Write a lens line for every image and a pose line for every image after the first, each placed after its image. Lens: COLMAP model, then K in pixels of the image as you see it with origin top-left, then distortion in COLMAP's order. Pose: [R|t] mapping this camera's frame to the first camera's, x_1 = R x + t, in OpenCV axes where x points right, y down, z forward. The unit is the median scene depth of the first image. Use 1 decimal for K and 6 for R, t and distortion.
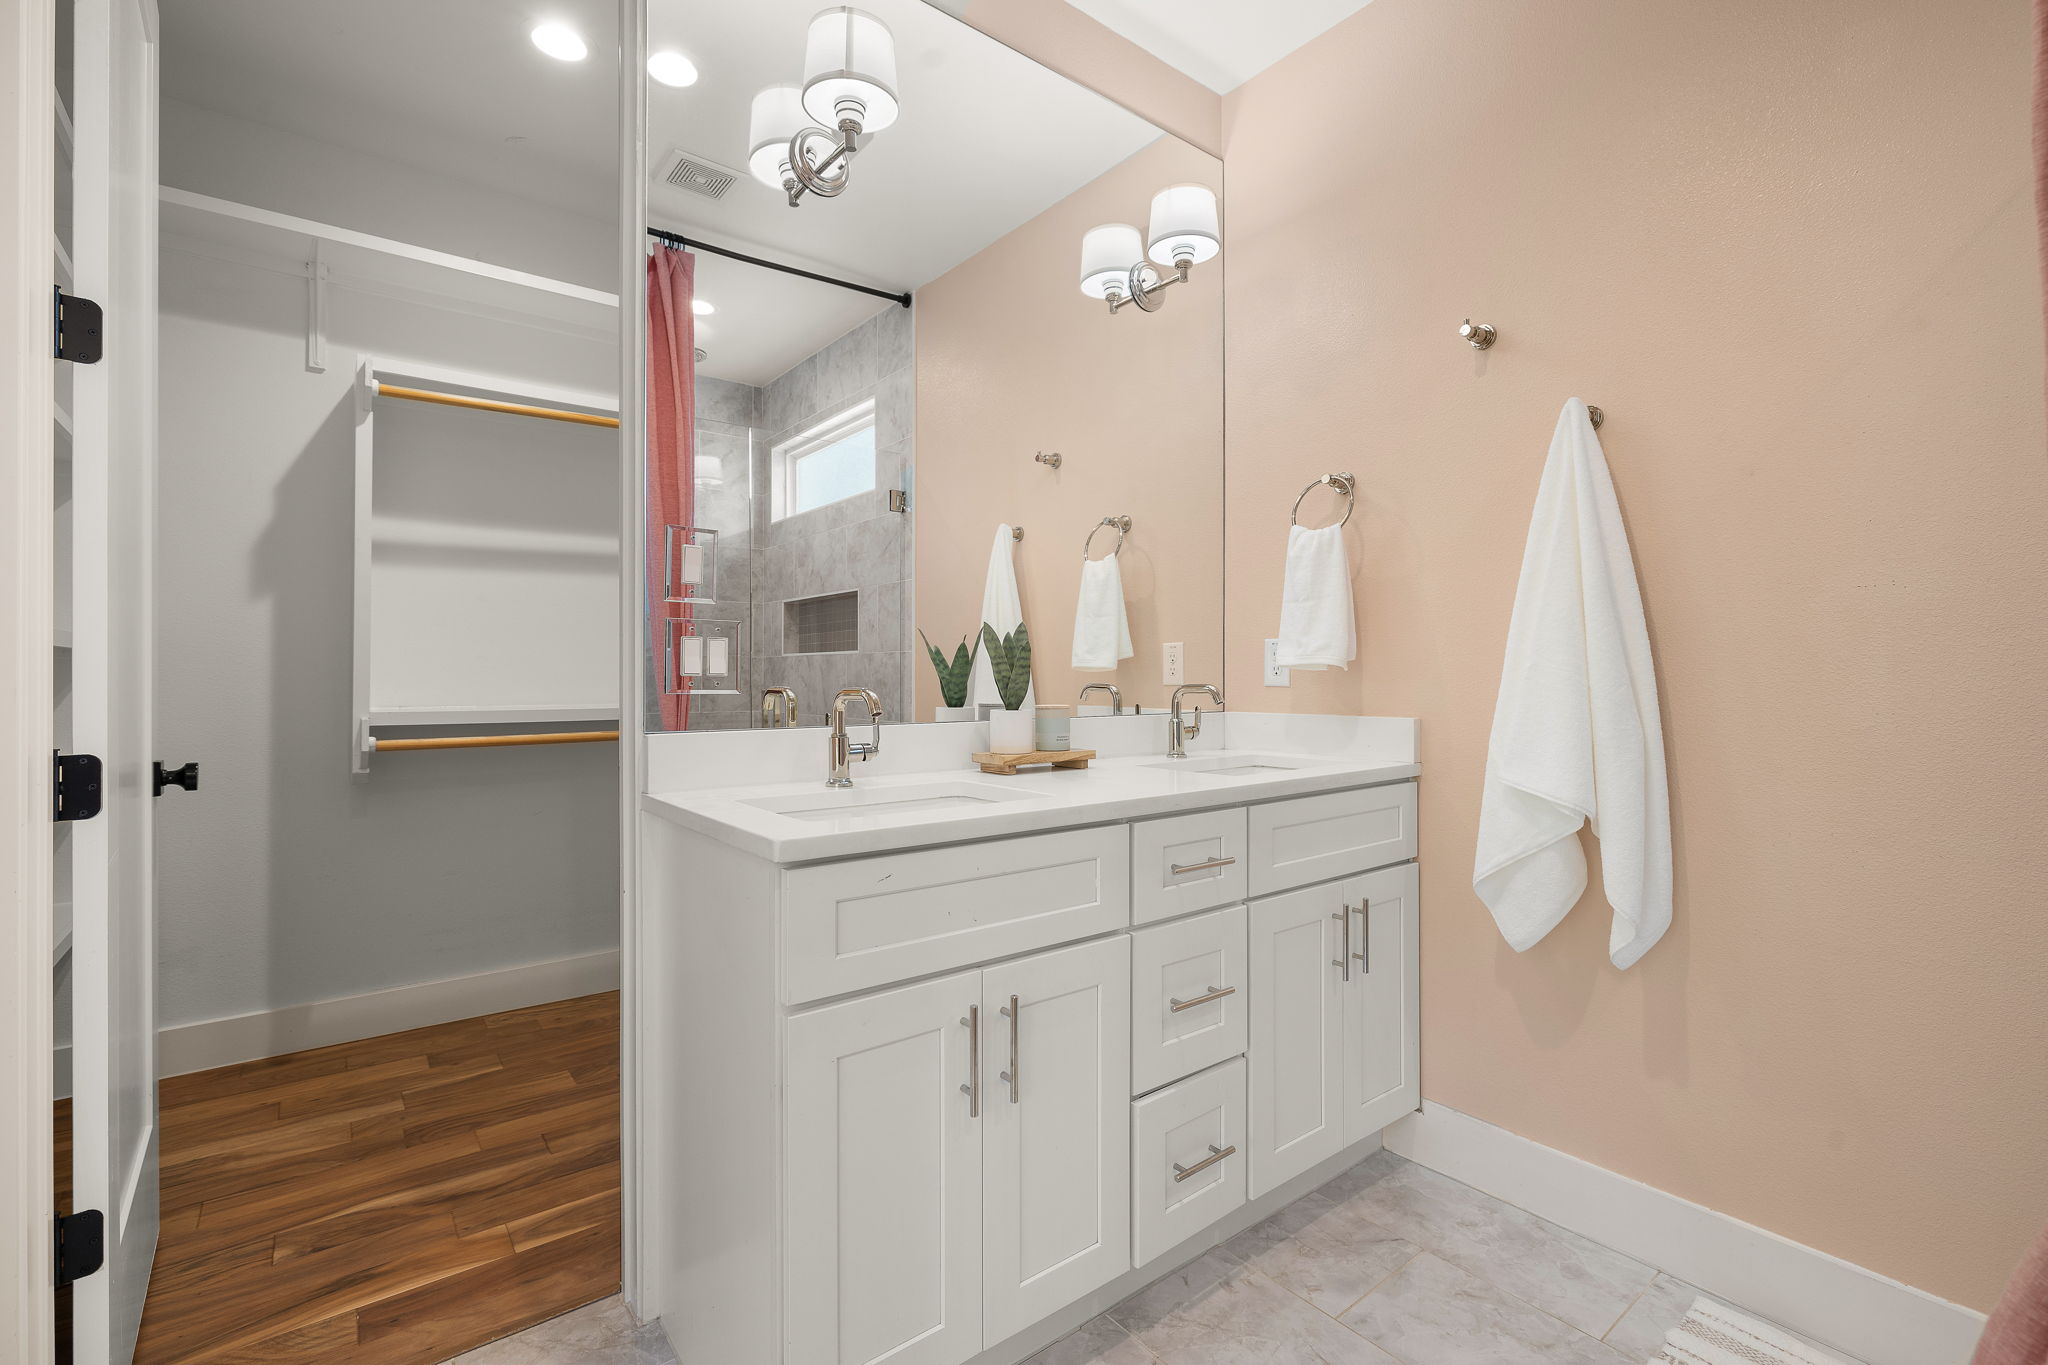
lens RADIAL K [[920.1, 0, 1030.7], [0, 920.1, 679.2], [0, 0, 1]] dist [-0.015396, -0.000194]
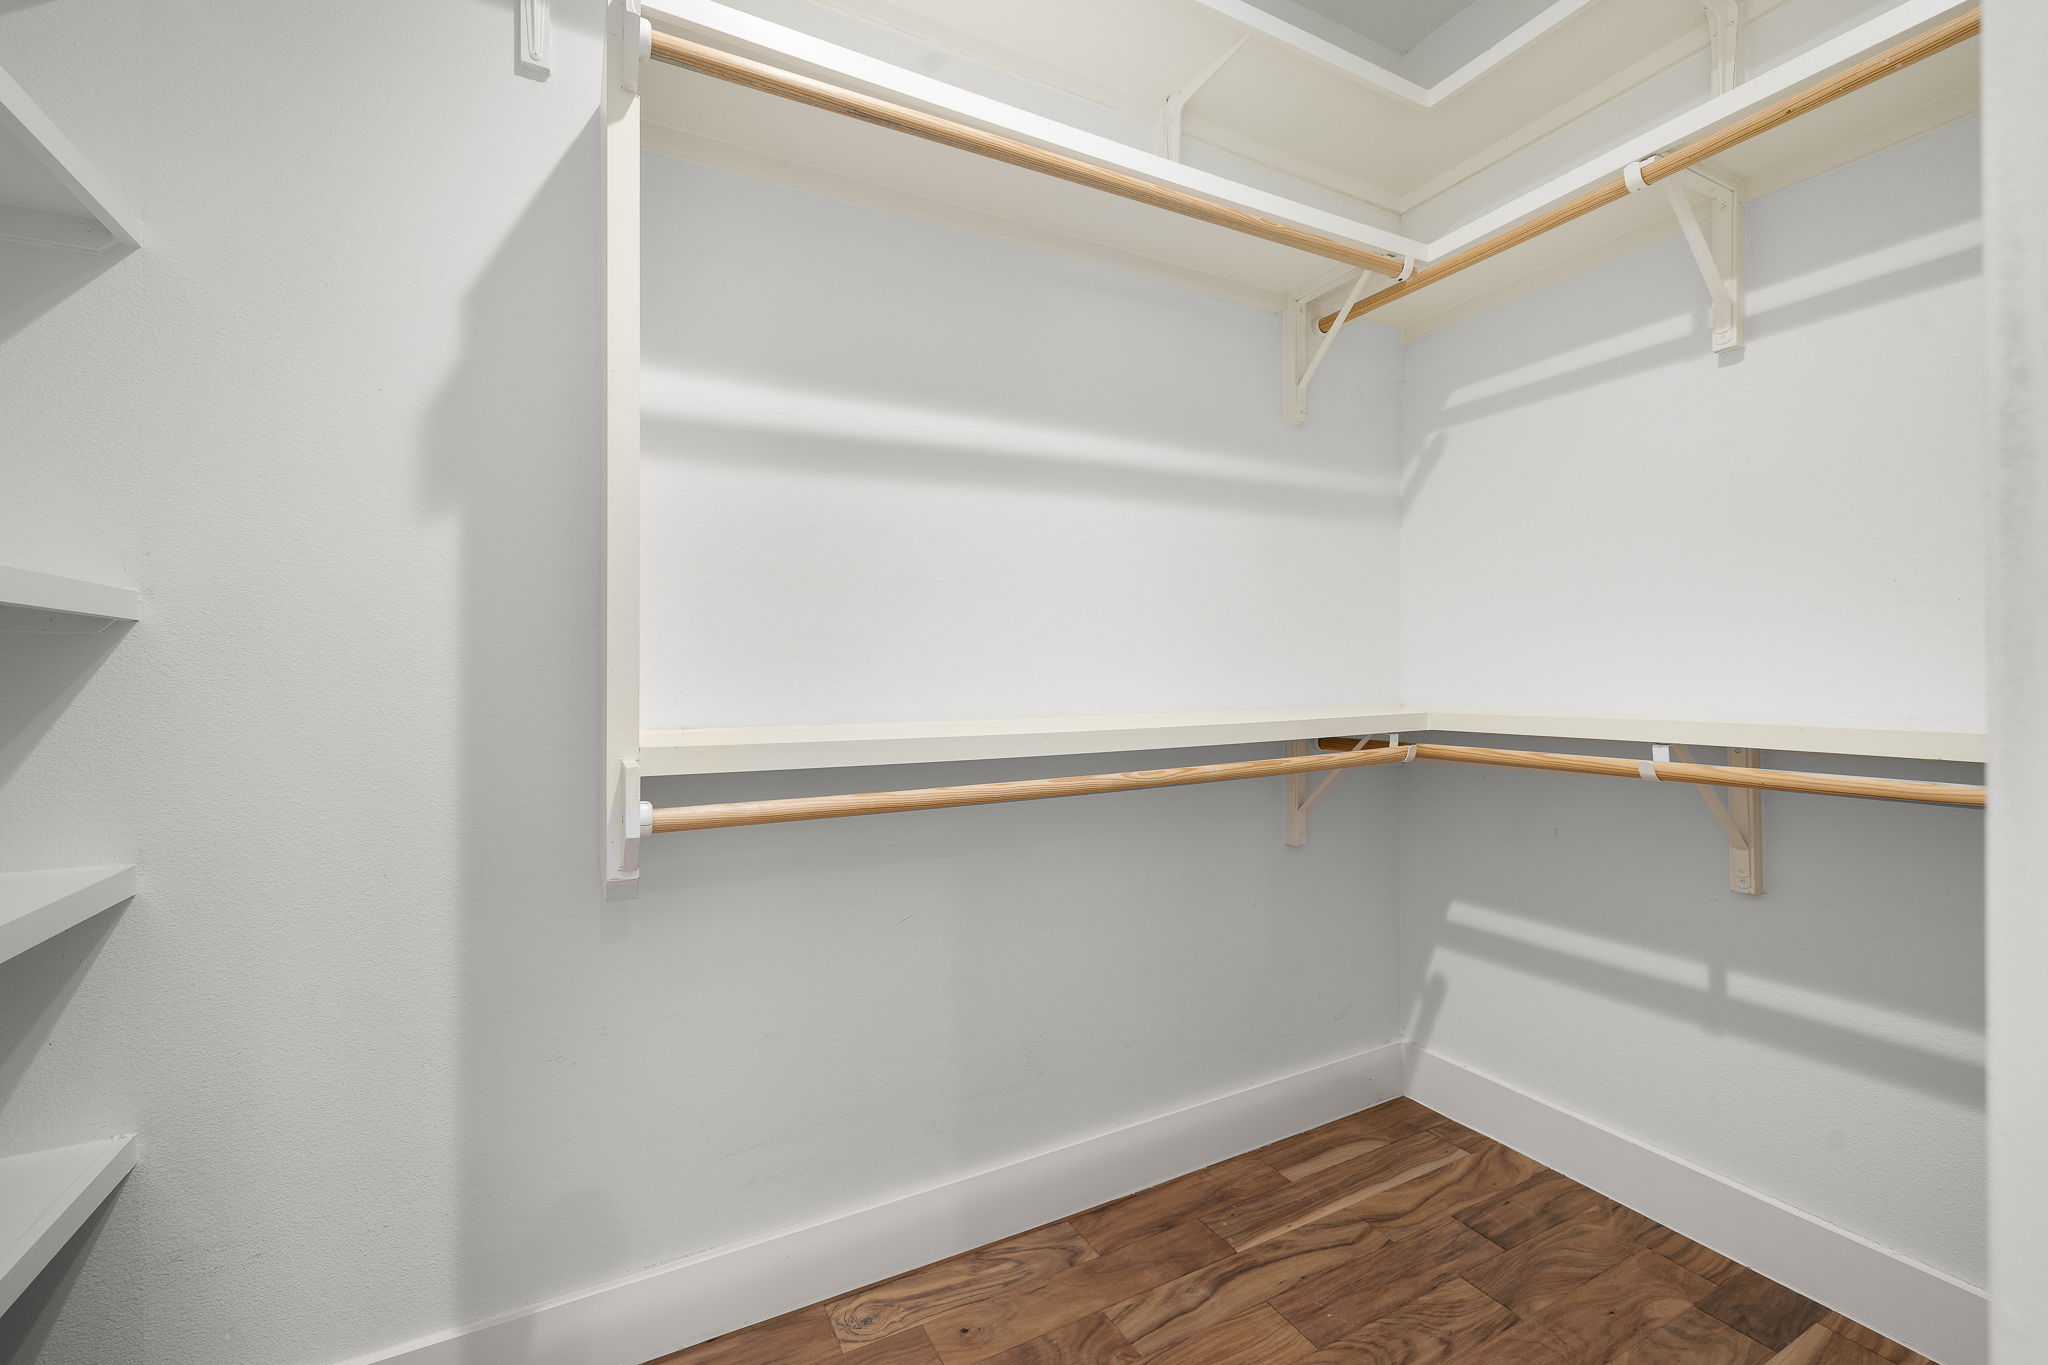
lens RADIAL K [[870.3, 0, 1025.1], [0, 870.3, 683.7], [0, 0, 1]] dist [0.006594, 0.000412]
pose [[0.980725, -0.002394, -0.195381, -0.435720], [0.003891, 0.999966, 0.007278, 0.000642], [0.195356, -0.007898, 0.980700, 0.590364]]
